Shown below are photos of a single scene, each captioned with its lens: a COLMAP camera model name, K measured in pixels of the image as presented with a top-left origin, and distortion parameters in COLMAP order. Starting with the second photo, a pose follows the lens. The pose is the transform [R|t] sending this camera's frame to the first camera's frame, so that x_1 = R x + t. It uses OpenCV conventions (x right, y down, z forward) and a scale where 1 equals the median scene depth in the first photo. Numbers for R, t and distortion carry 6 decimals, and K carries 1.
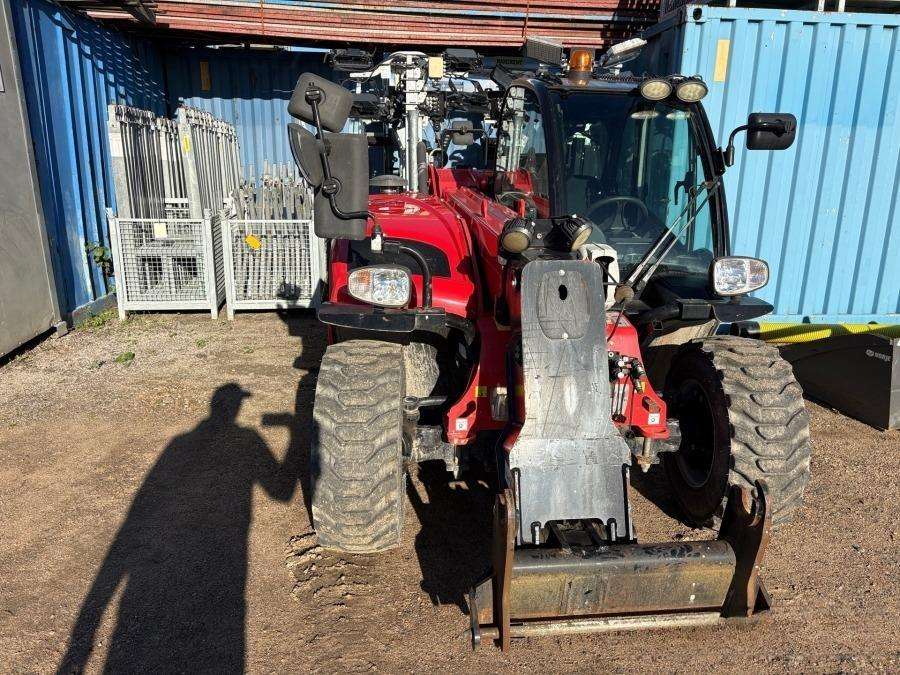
lens RADIAL K [[678.0, 0, 458.8], [0, 678.0, 332.5], [0, 0, 1]] dist [0.062295, -0.066792]
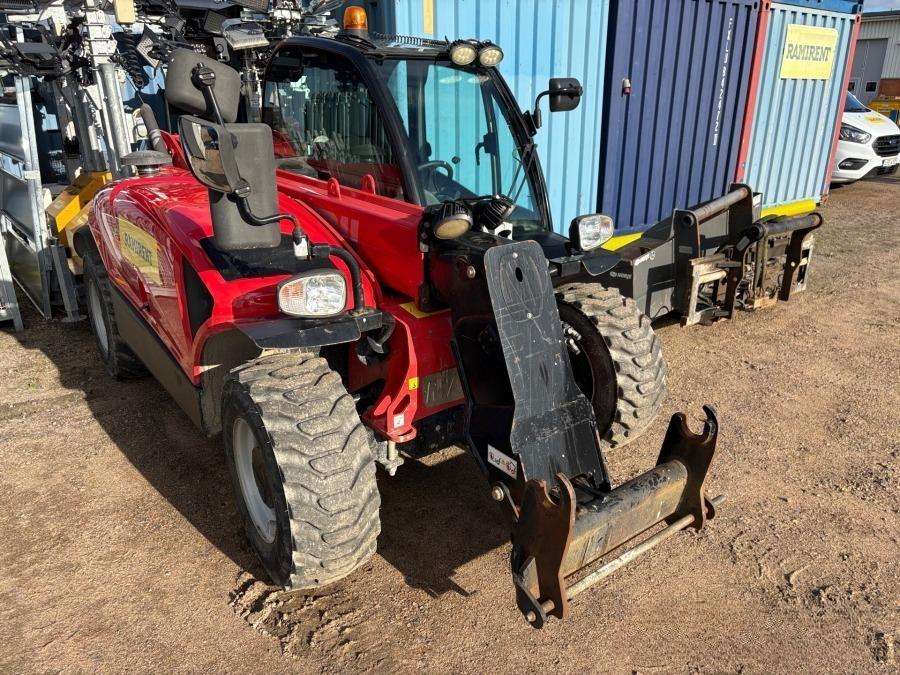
lens RADIAL K [[678.0, 0, 446.6], [0, 678.0, 339.5], [0, 0, 1]] dist [0.062295, -0.066792]
pose [[0.861362, -0.201313, 0.466400, -0.311156], [0.156172, 0.978602, 0.133972, -0.082780], [-0.483390, -0.042560, 0.874370, 0.104355]]
